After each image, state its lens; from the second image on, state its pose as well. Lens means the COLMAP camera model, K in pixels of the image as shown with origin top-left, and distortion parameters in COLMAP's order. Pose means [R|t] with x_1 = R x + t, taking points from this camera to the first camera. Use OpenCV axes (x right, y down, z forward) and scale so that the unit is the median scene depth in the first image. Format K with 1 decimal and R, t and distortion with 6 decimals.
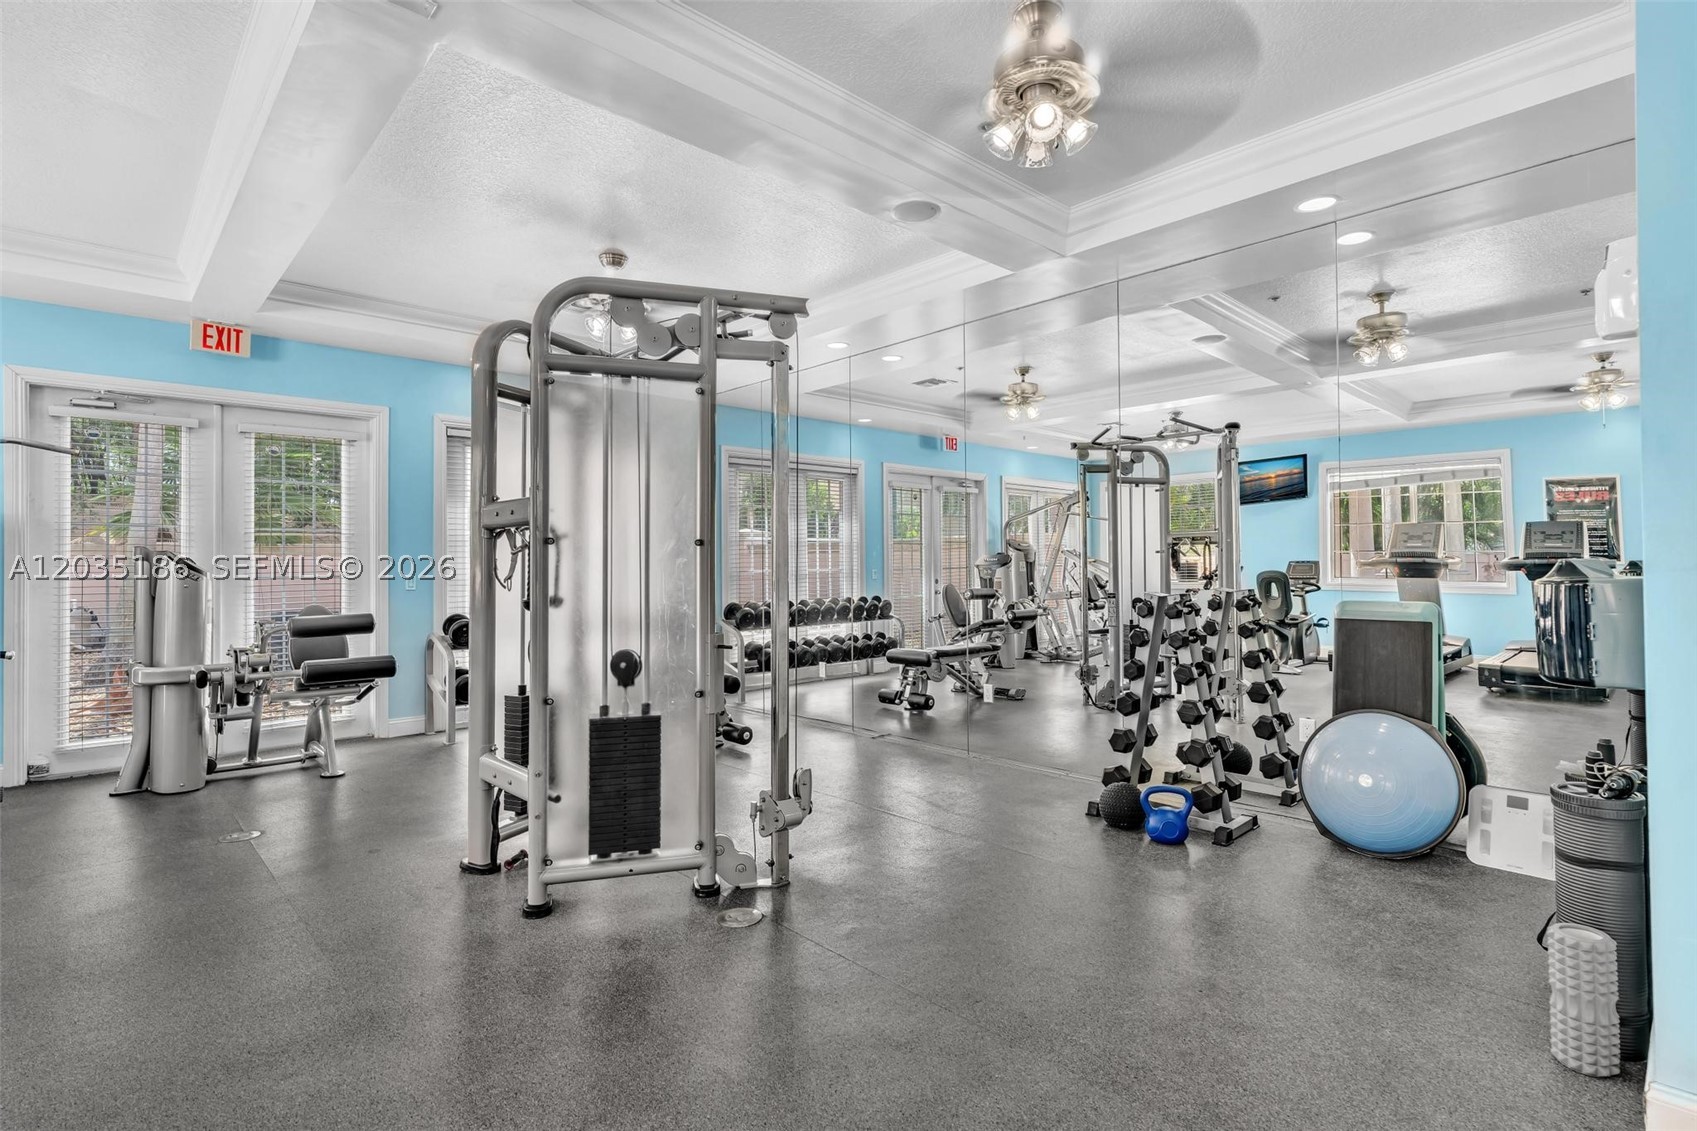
lens RADIAL K [[823.5, 0, 848.5], [0, 823.5, 565.5], [0, 0, 1]] dist [0.001144, 0.000300]
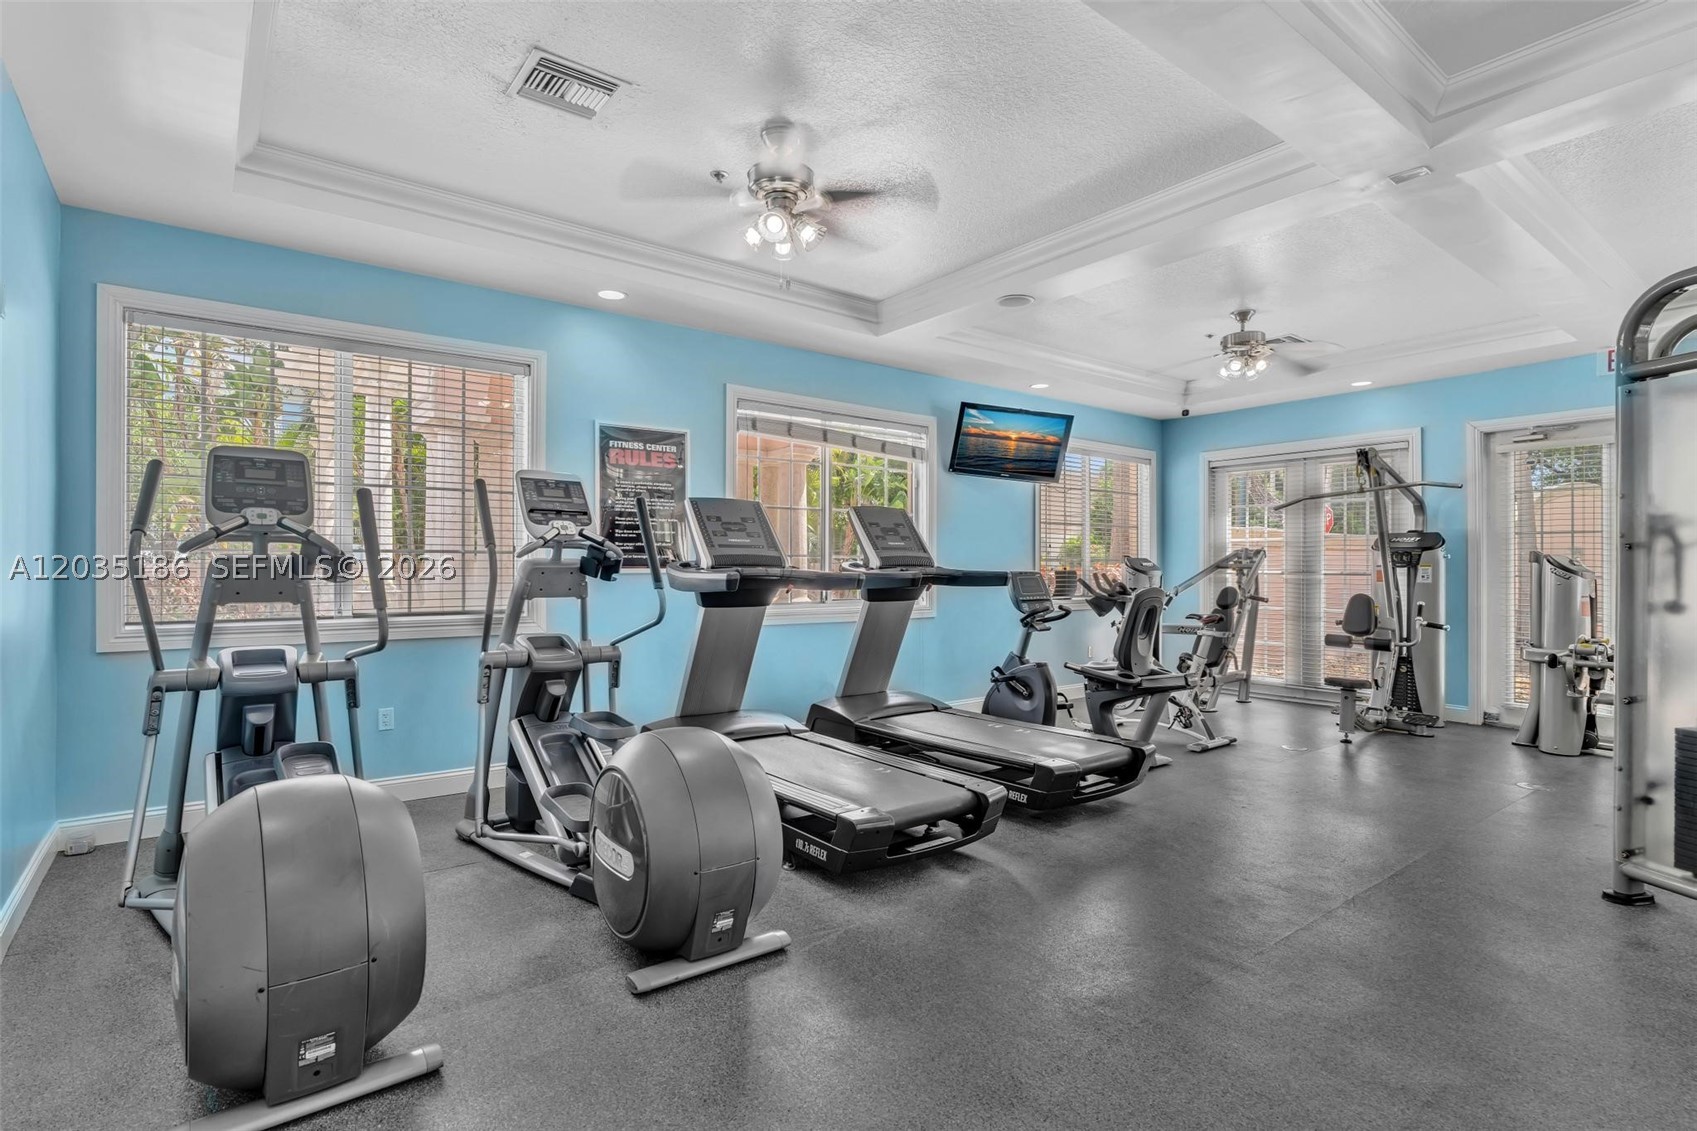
lens RADIAL K [[823.5, 0, 848.5], [0, 823.5, 565.5], [0, 0, 1]] dist [0.001144, 0.000300]
pose [[-0.097471, 0.002594, -0.995235, 0.468627], [-0.003094, 0.999991, 0.002910, -0.000455], [0.995234, 0.003363, -0.097463, 0.082746]]
